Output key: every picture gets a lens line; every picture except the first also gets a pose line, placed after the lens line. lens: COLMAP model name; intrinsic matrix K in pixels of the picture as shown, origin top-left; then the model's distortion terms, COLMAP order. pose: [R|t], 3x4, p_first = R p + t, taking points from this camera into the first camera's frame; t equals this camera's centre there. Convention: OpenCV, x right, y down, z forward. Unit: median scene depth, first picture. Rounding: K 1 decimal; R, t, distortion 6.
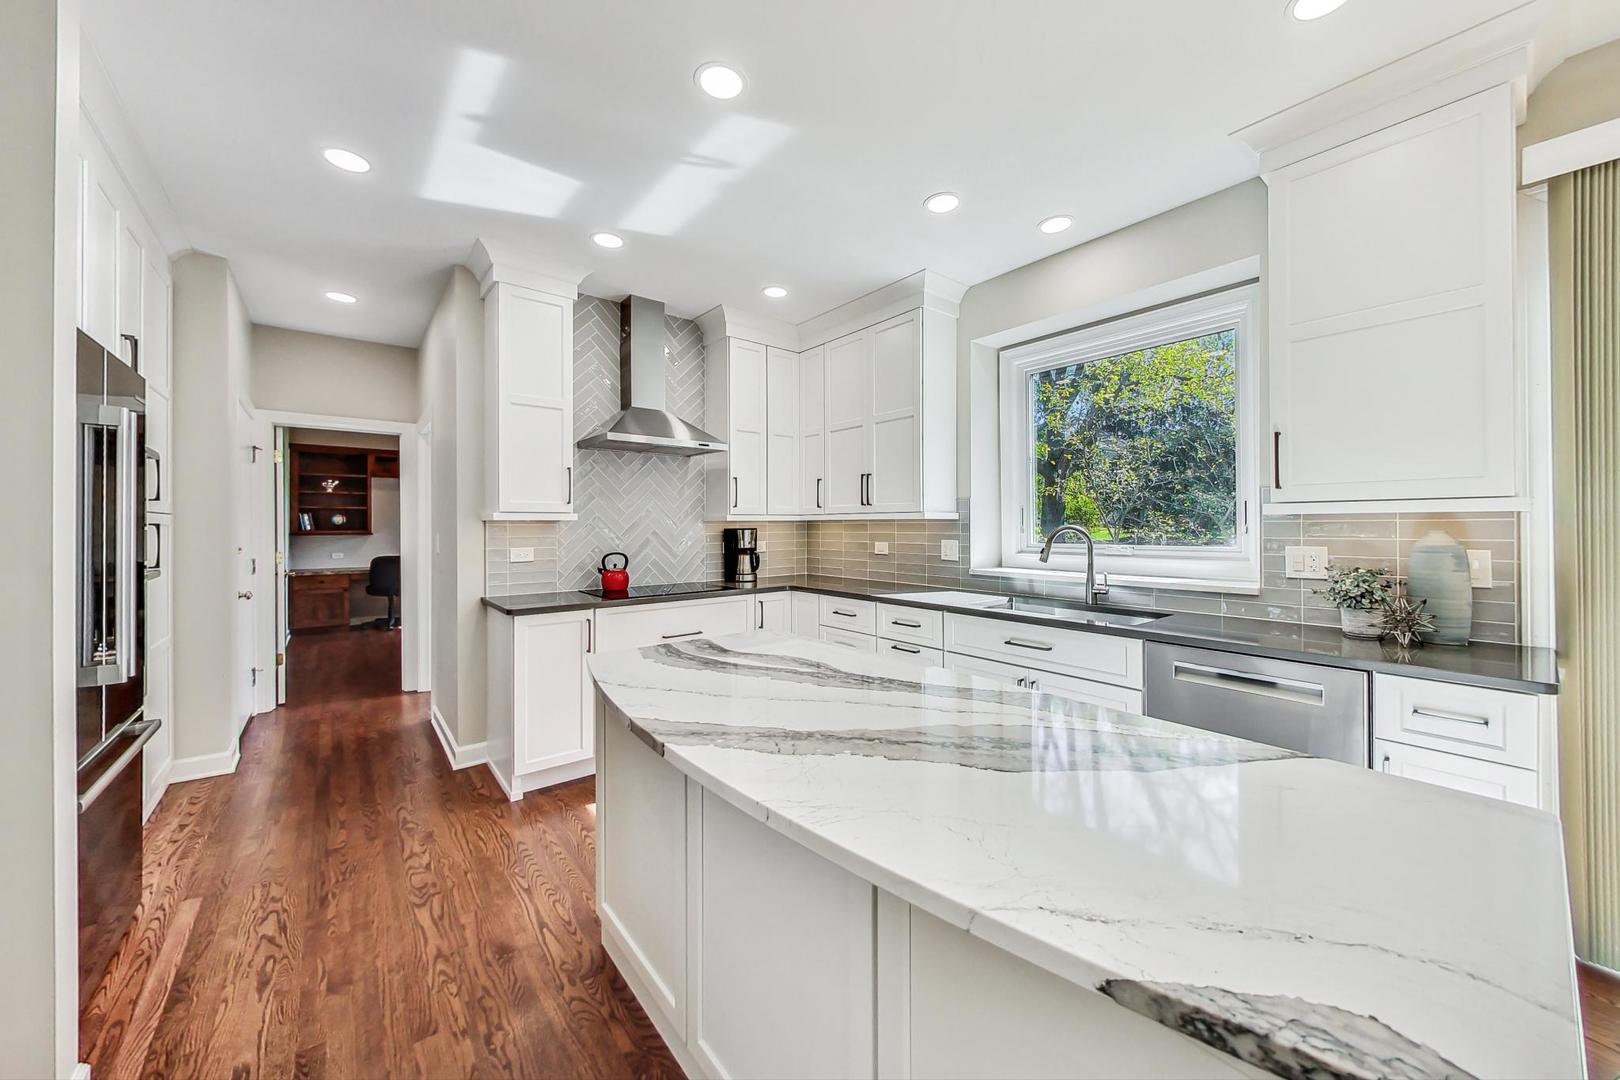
lens RADIAL K [[584.2, 0, 812.8], [0, 584.2, 523.8], [0, 0, 1]] dist [0.006285, 0.000143]
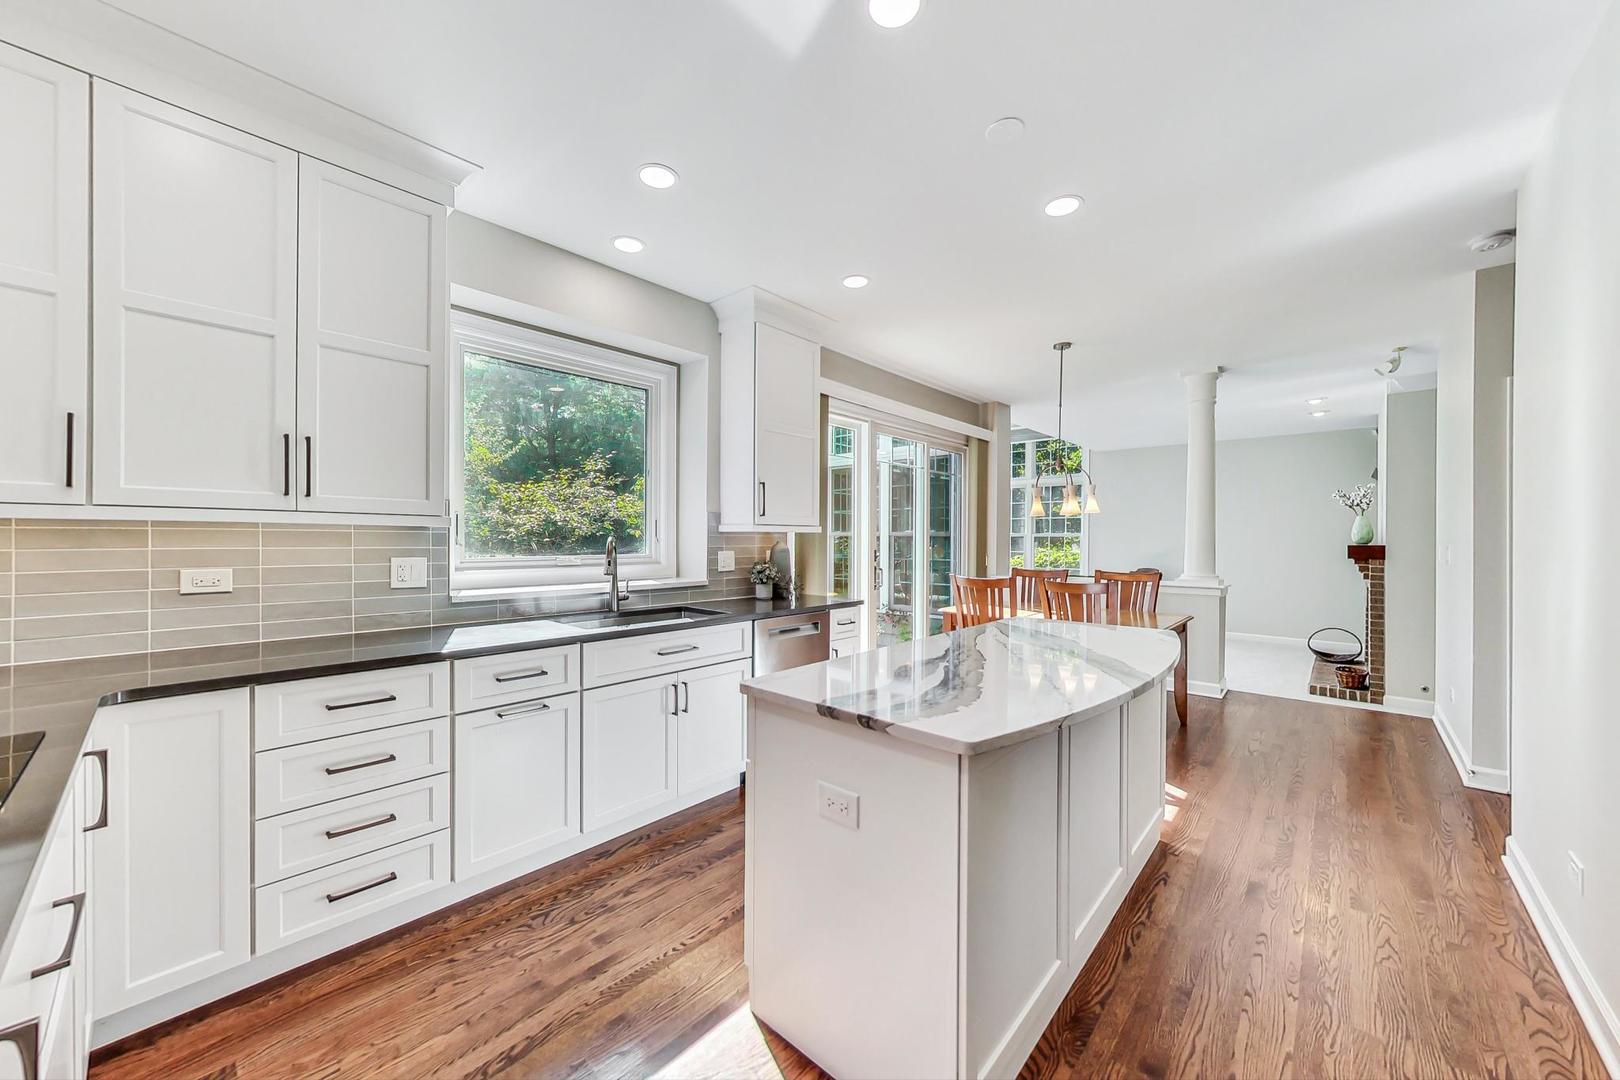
lens RADIAL K [[584.2, 0, 809.1], [0, 584.2, 537.4], [0, 0, 1]] dist [0.006285, 0.000143]
pose [[-0.131687, 0.001560, 0.991290, -0.526410], [-0.010585, 0.999940, -0.002979, 0.001690], [-0.991235, -0.010885, -0.131663, 0.663733]]
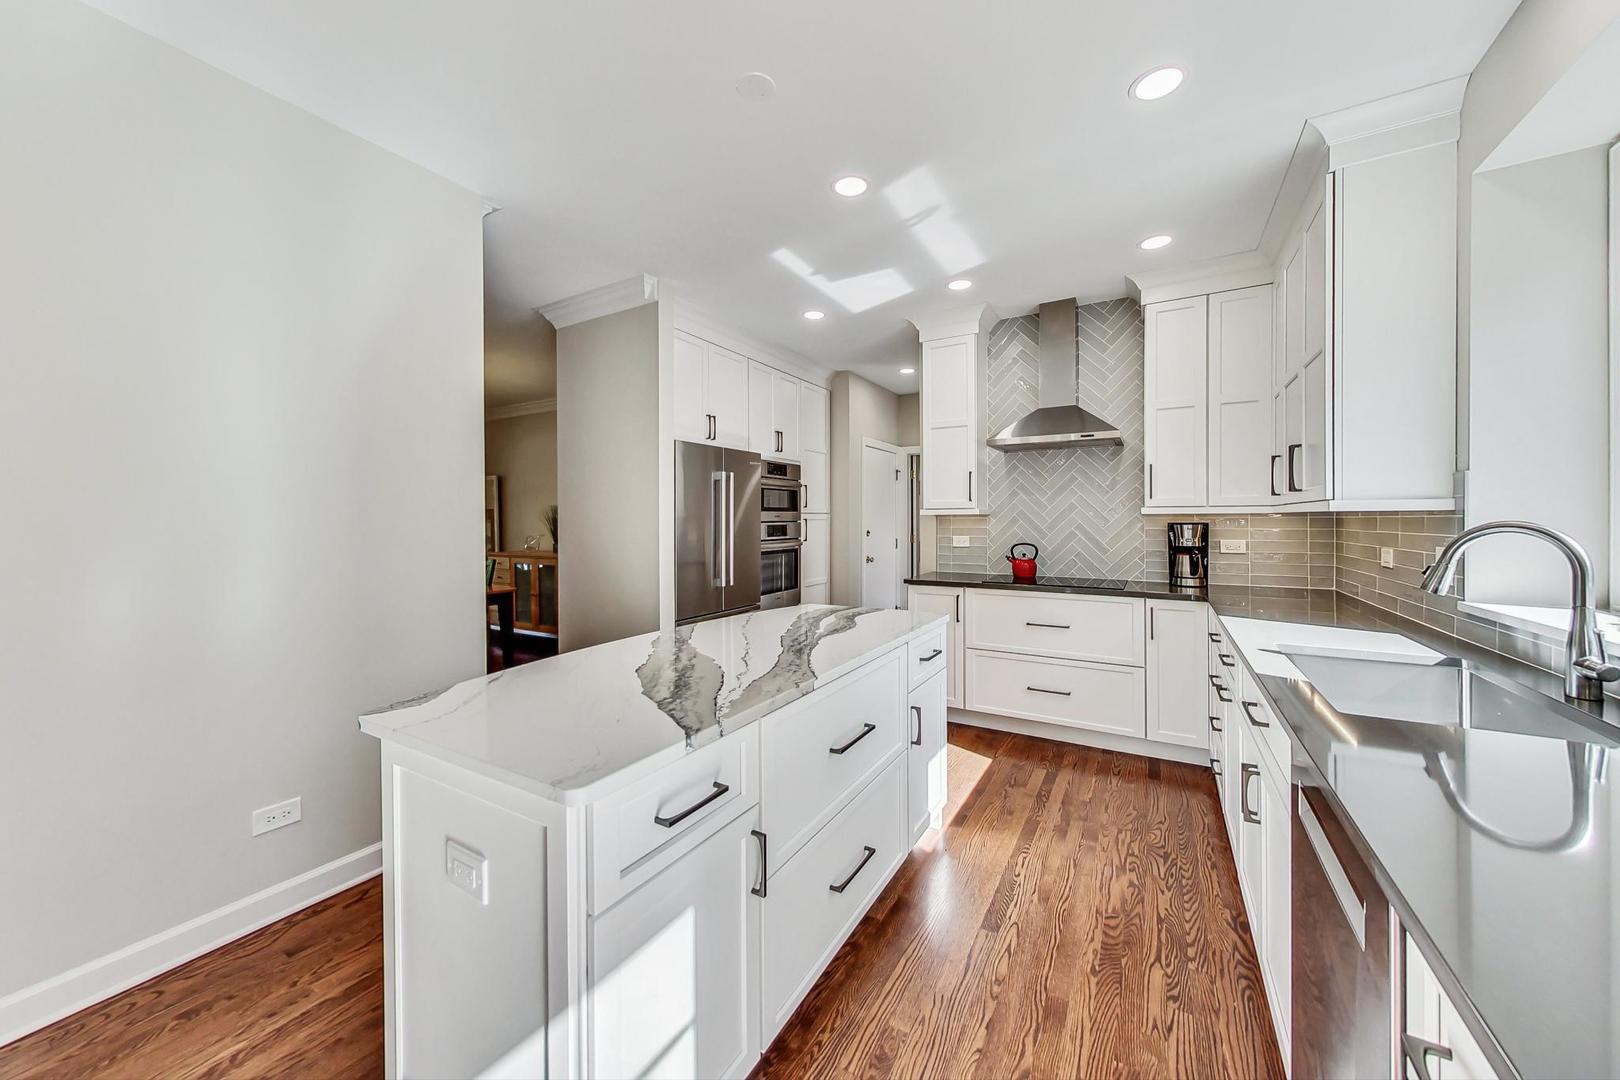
lens RADIAL K [[584.2, 0, 813.8], [0, 584.2, 532.8], [0, 0, 1]] dist [0.006285, 0.000143]
pose [[0.339909, 0.026172, -0.940094, 0.580174], [0.005876, 0.999534, 0.029951, -0.007428], [0.940440, -0.015705, 0.339596, 0.249473]]
